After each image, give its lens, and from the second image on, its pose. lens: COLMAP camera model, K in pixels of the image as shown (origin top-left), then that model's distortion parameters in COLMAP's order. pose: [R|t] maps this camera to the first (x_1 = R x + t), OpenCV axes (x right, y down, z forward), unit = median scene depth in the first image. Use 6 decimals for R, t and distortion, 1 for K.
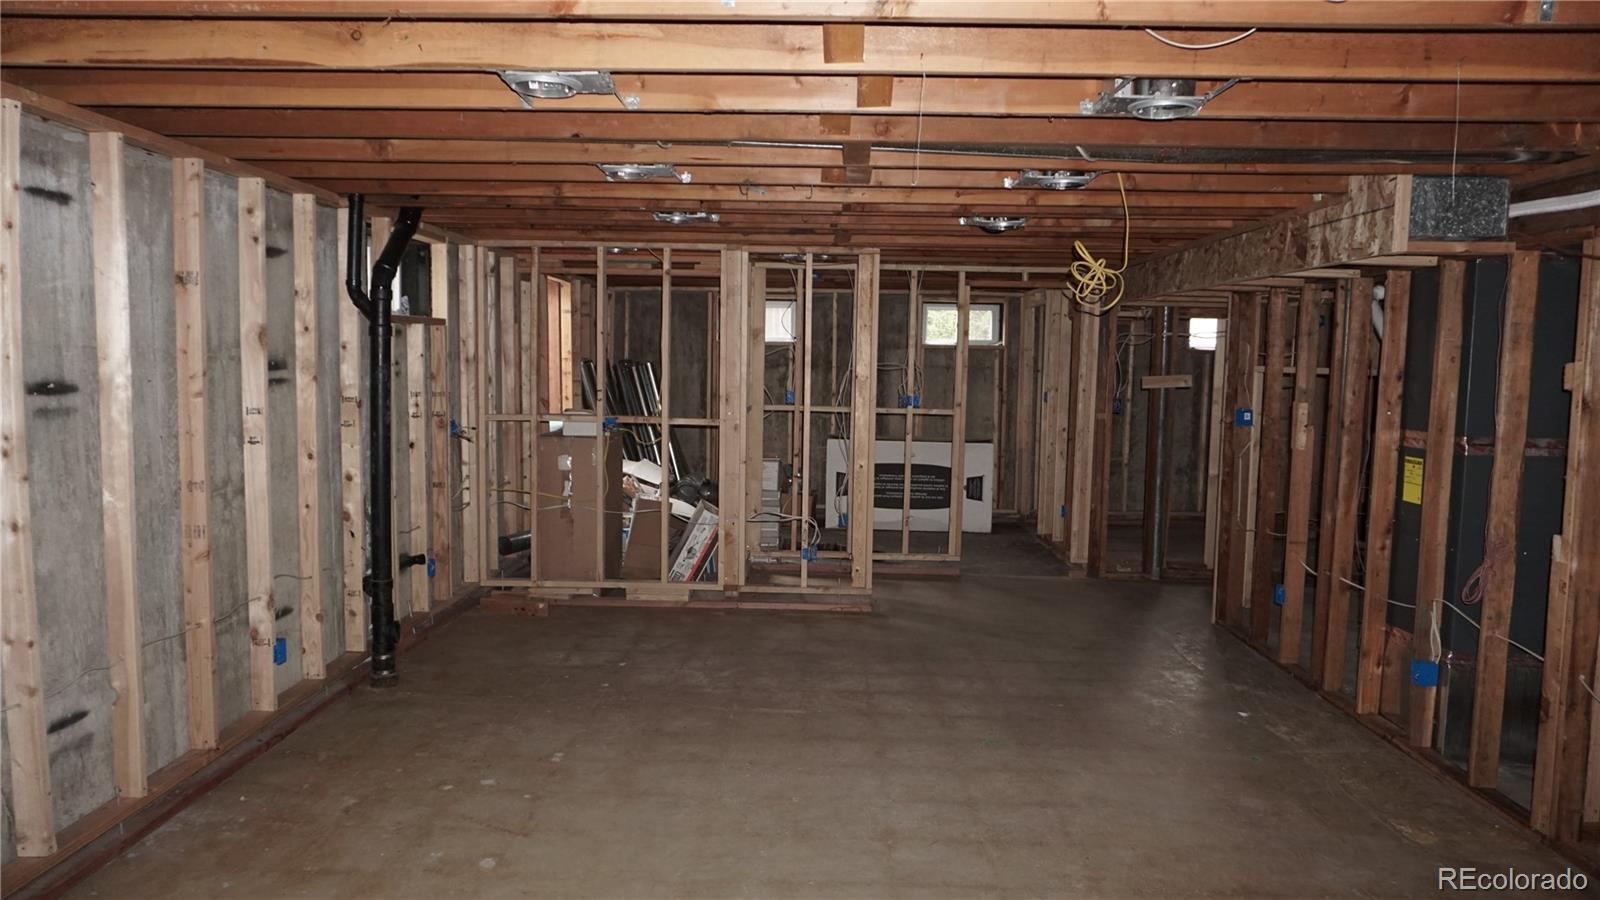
lens RADIAL K [[1063.9, 0, 796.4], [0, 1063.9, 454.9], [0, 0, 1]] dist [-0.053992, 0.037210]
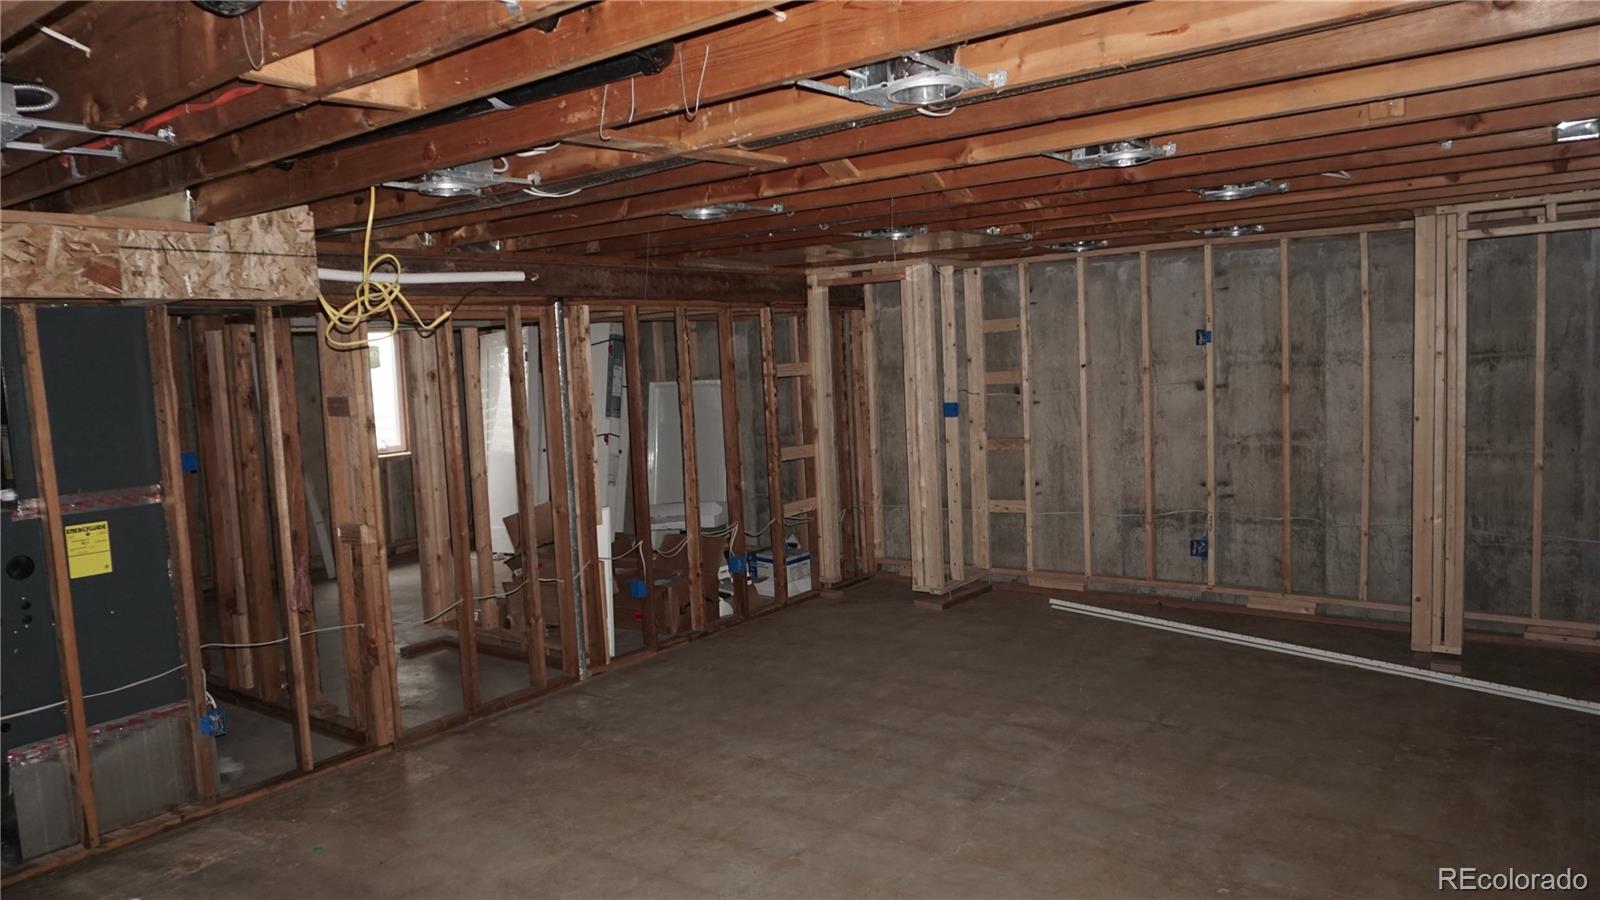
lens RADIAL K [[1063.9, 0, 796.4], [0, 1063.9, 454.9], [0, 0, 1]] dist [-0.053992, 0.037210]
pose [[-0.812294, -0.033065, 0.582310, -0.497351], [0.087548, 0.980168, 0.177781, -0.200842], [-0.576640, 0.195391, -0.793290, 1.715328]]
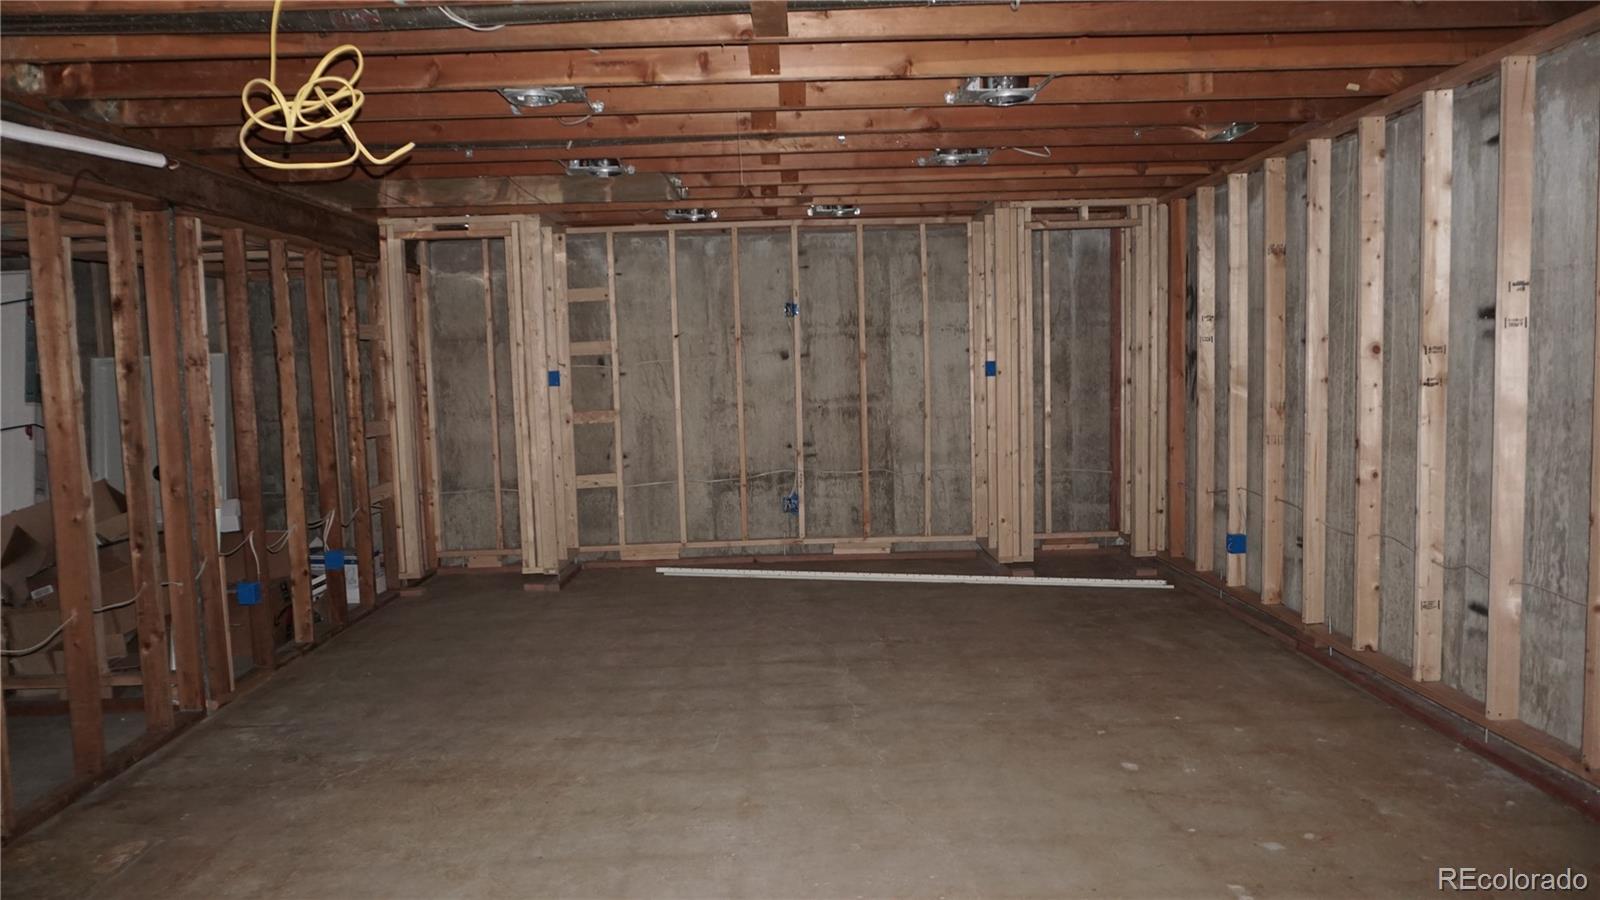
lens RADIAL K [[1063.9, 0, 796.4], [0, 1063.9, 454.9], [0, 0, 1]] dist [-0.053992, 0.037210]
pose [[-0.999019, 0.016660, -0.041030, 0.075780], [0.008978, 0.983490, 0.180739, -0.107969], [0.043364, 0.180193, -0.982675, 1.844674]]
